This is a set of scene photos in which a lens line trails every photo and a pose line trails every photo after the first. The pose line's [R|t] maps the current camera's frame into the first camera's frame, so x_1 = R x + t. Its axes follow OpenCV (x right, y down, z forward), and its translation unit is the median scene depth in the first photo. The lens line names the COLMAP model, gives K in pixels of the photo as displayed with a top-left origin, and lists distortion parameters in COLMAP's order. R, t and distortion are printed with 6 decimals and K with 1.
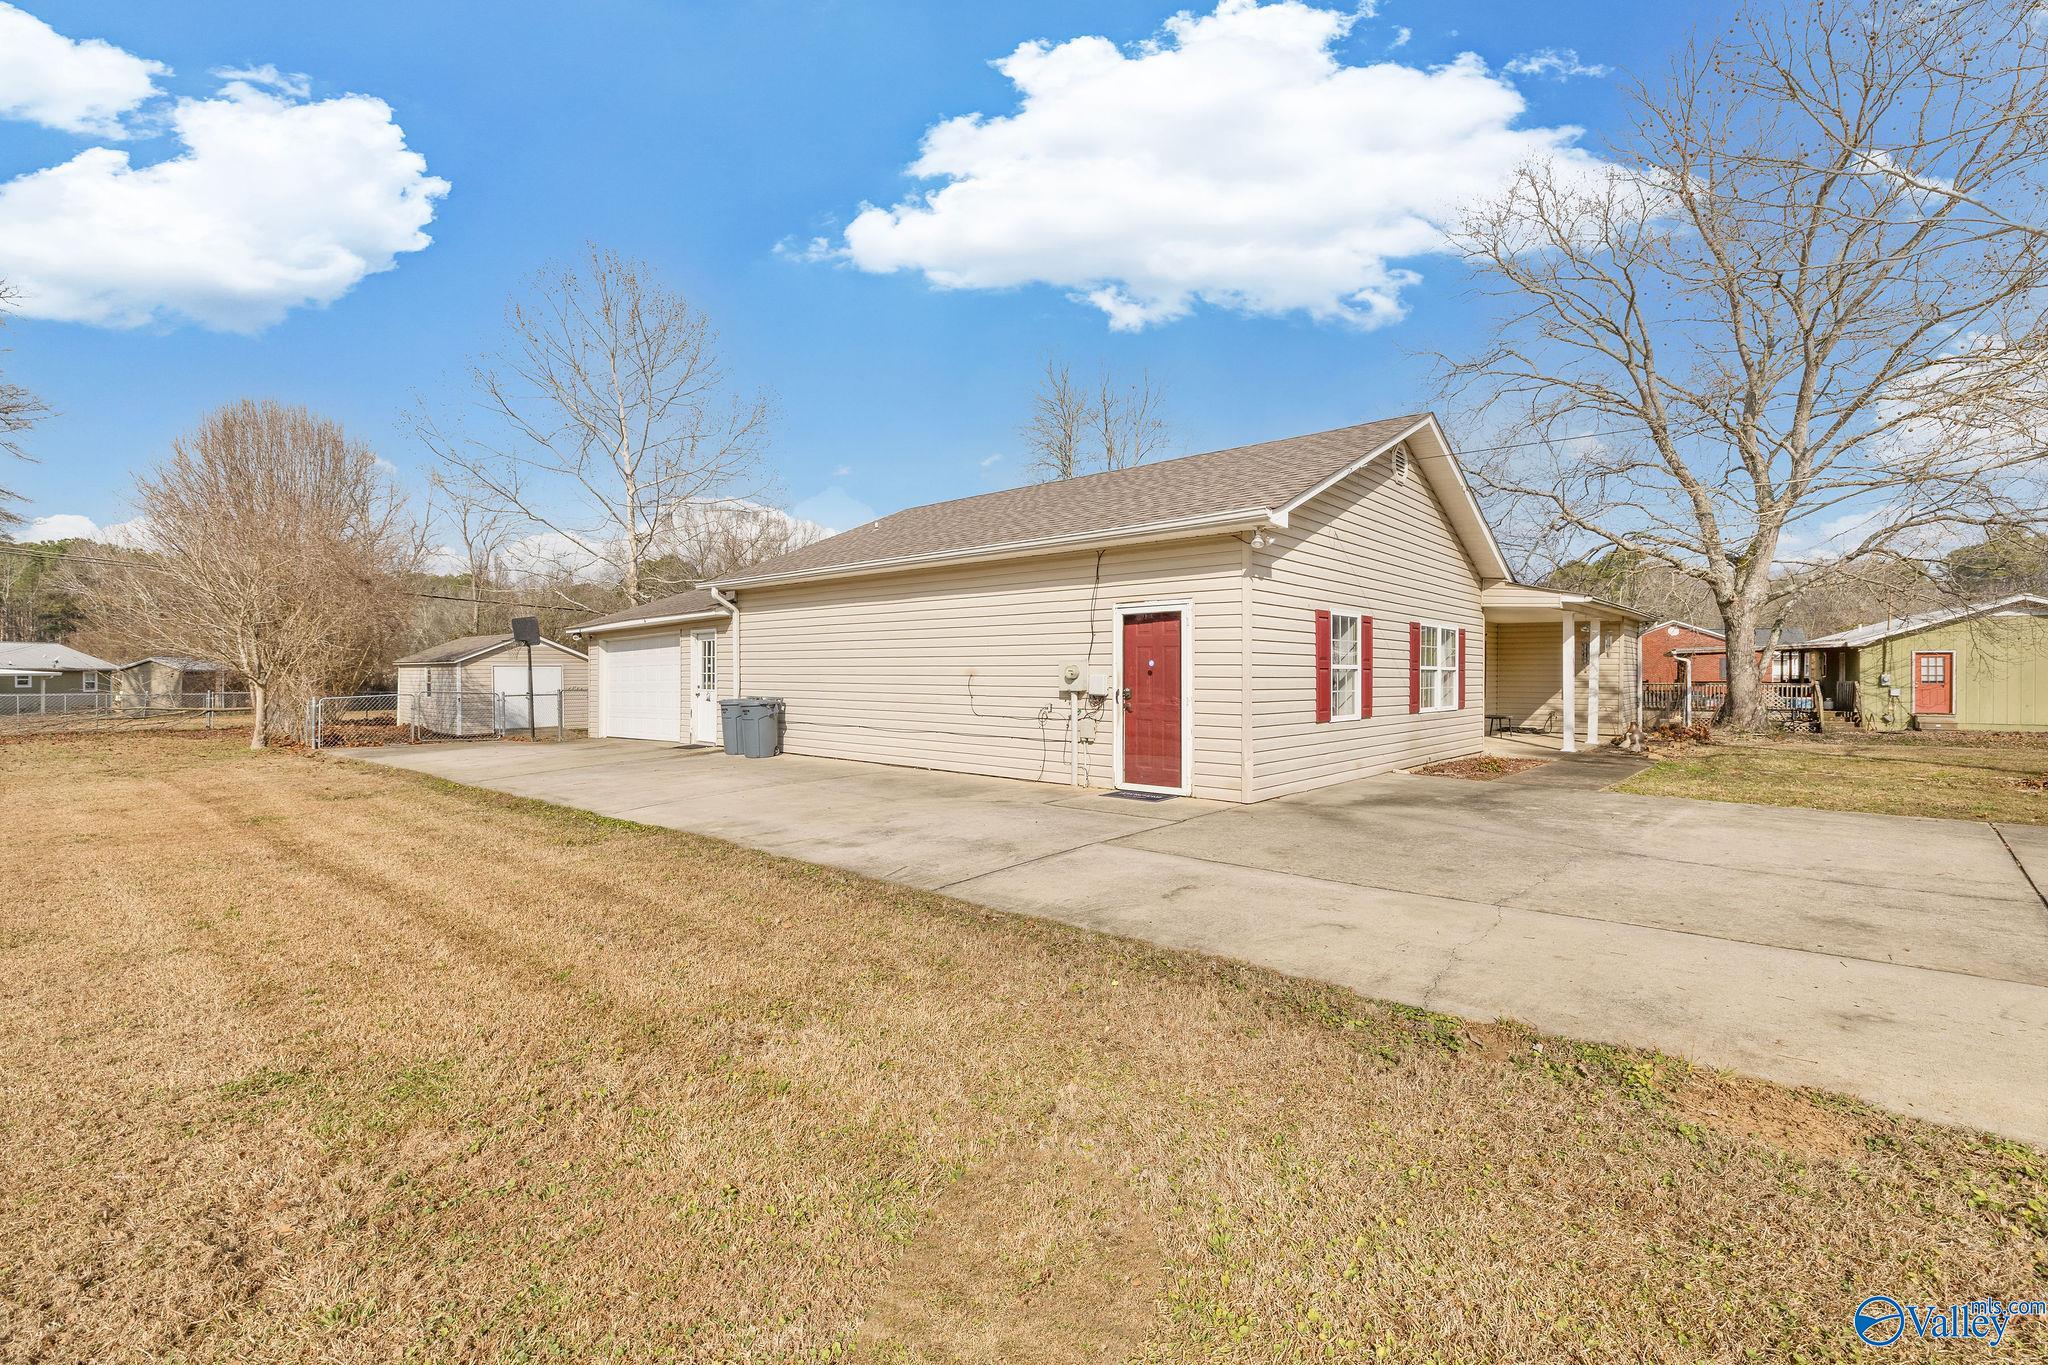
lens RADIAL K [[883.8, 0, 1024.0], [0, 883.8, 682.5], [0, 0, 1]] dist [-0.000890, -0.000026]
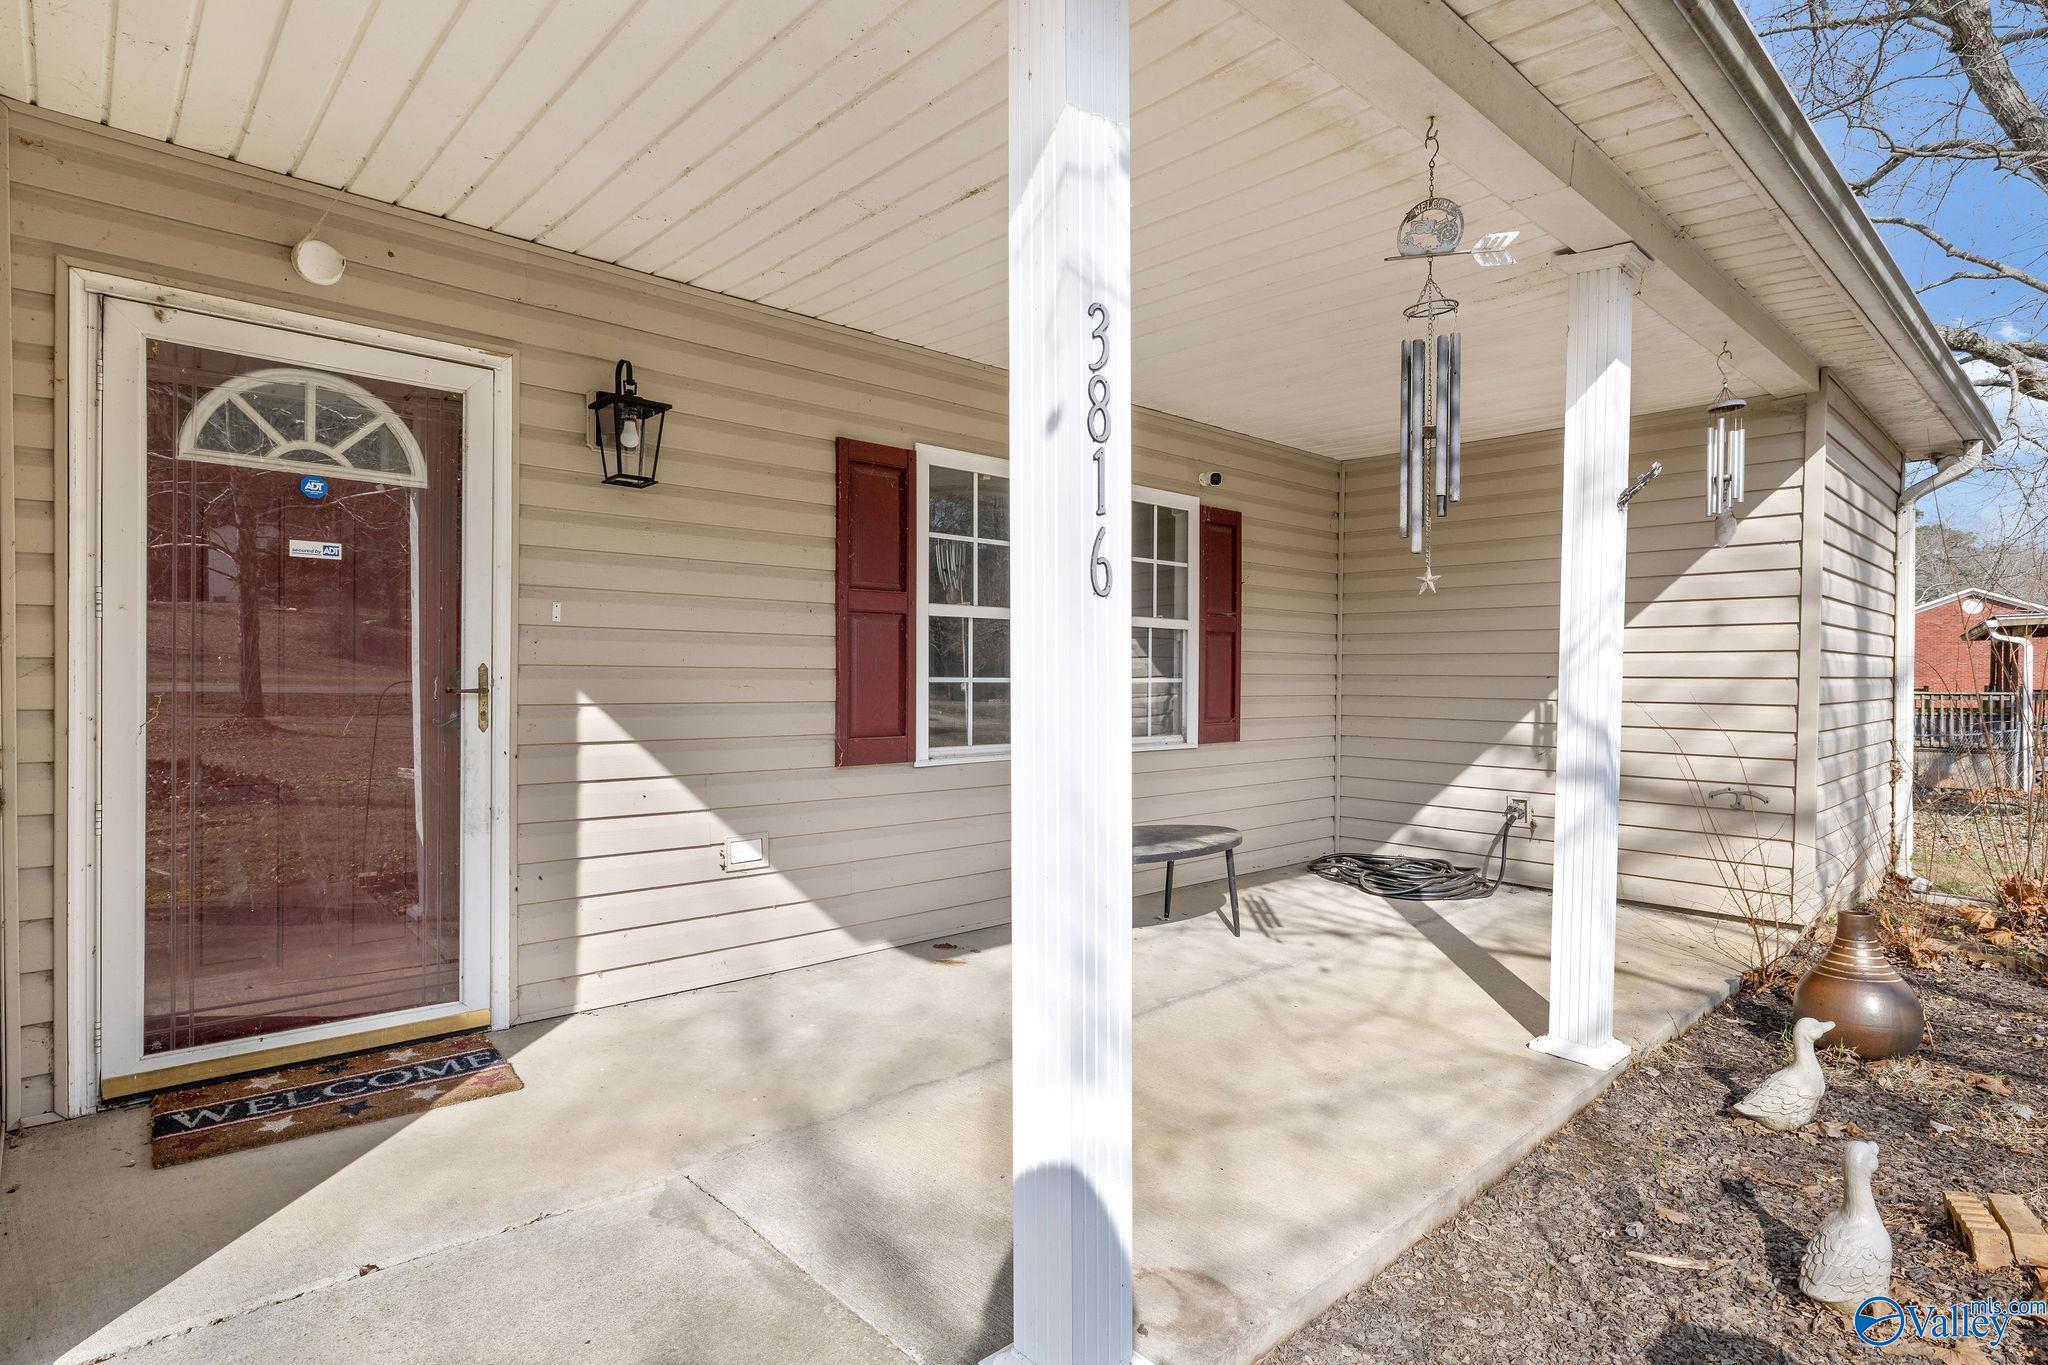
lens RADIAL K [[1046.6, 0, 1024.0], [0, 1046.6, 682.5], [0, 0, 1]] dist [-0.031128, 0.000039]
pose [[0.993717, 0.006886, -0.111708, 0.643739], [-0.007999, 0.999923, -0.009516, 0.004280], [0.111634, 0.010350, 0.993695, 0.892146]]
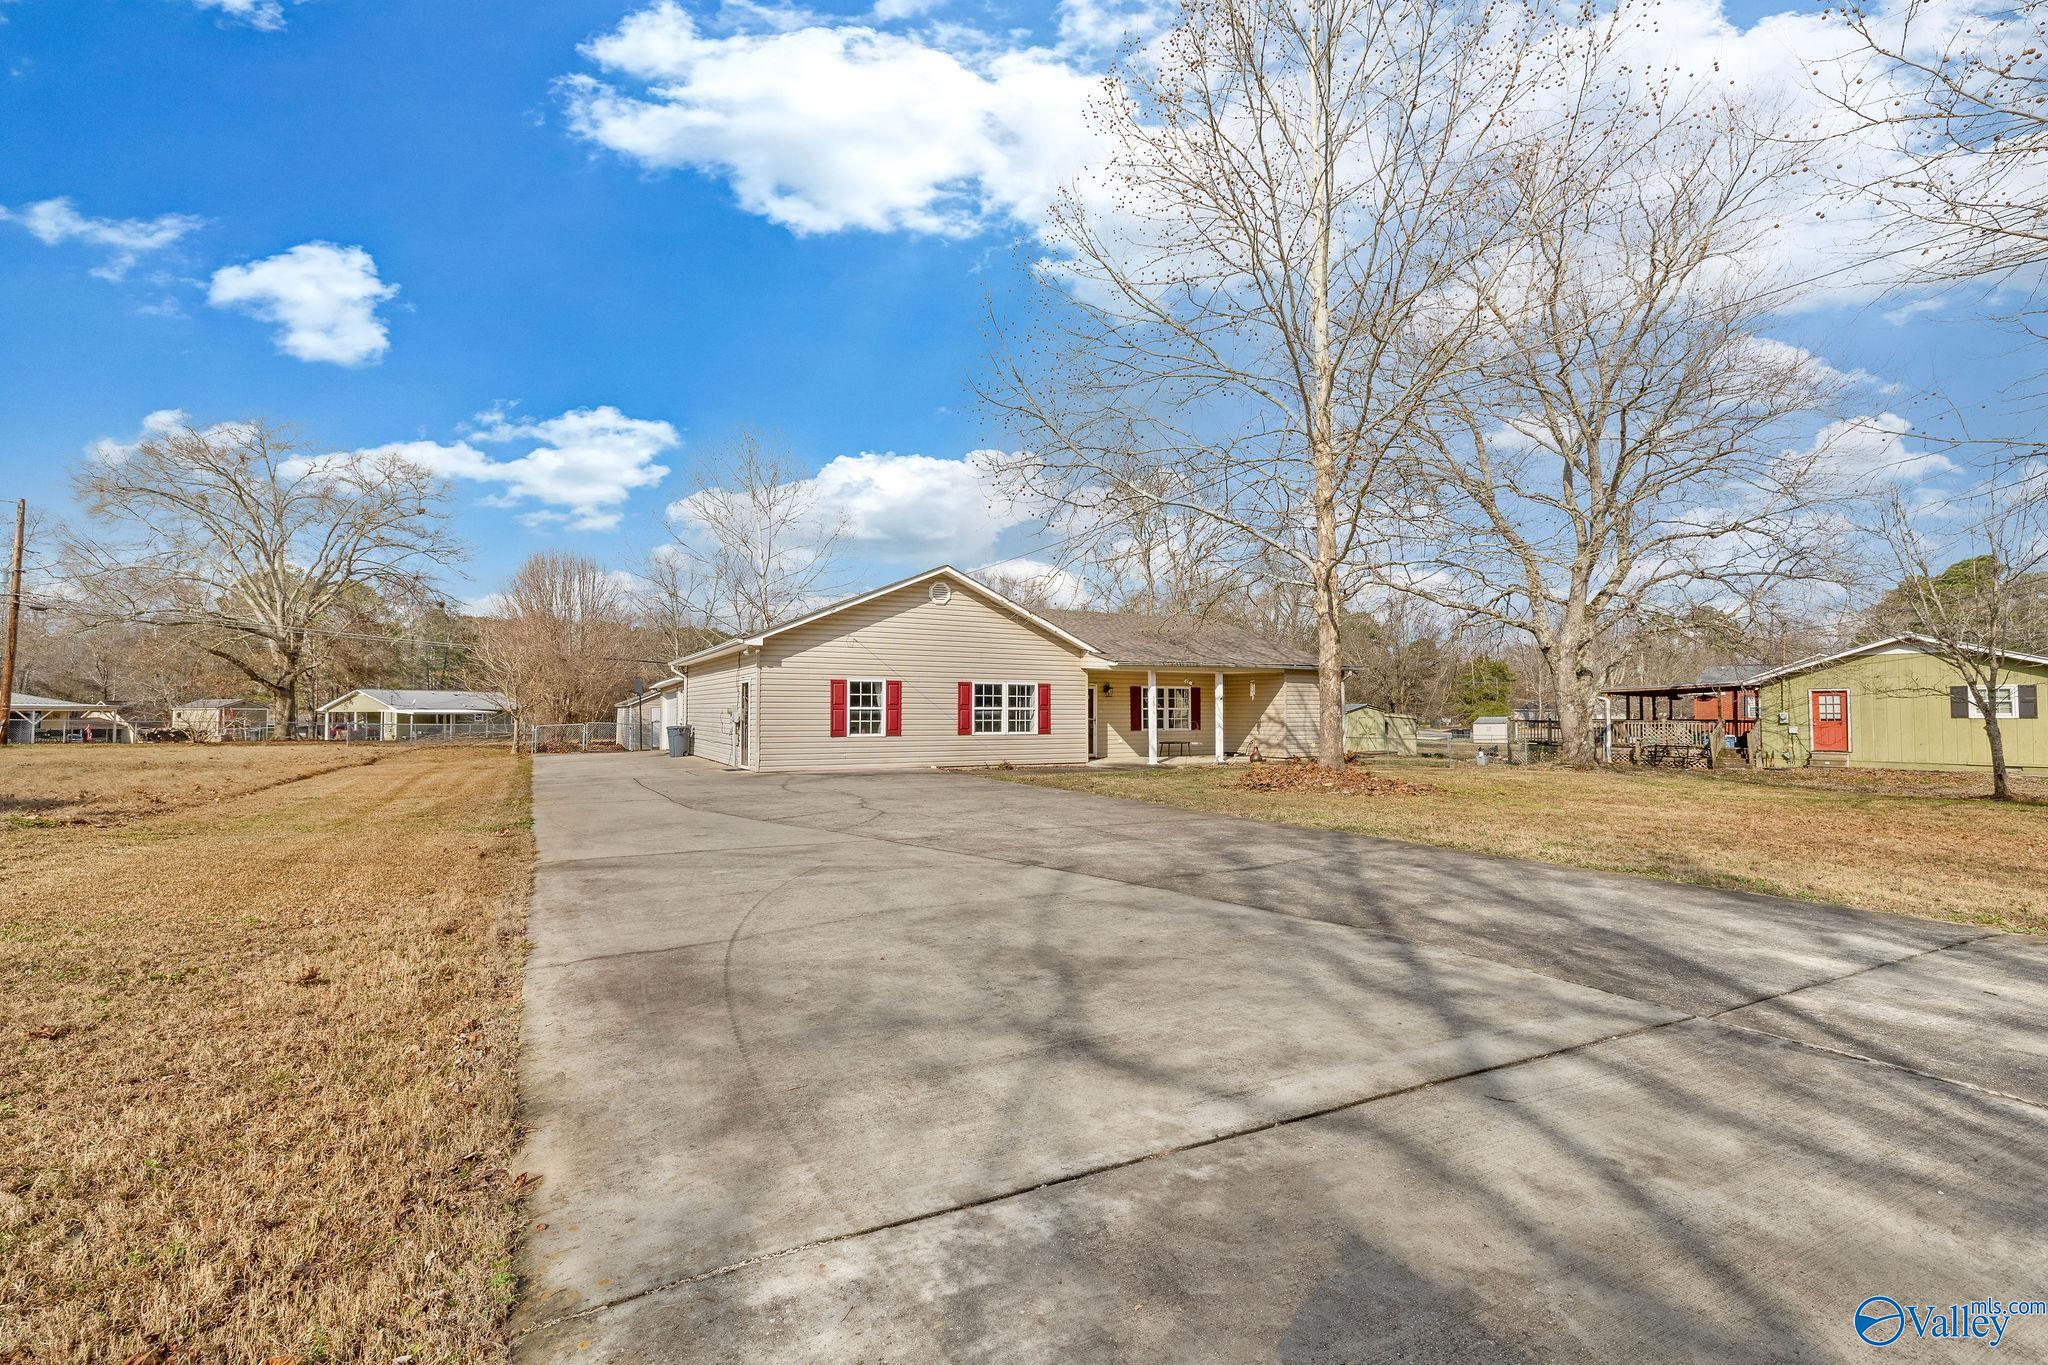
lens RADIAL K [[883.8, 0, 1024.0], [0, 883.8, 682.5], [0, 0, 1]] dist [-0.000890, -0.000026]
pose [[0.944741, -0.012171, -0.327592, 0.921270], [-0.002528, 0.999010, -0.044406, 0.007010], [0.327808, 0.042781, 0.943775, -0.481436]]
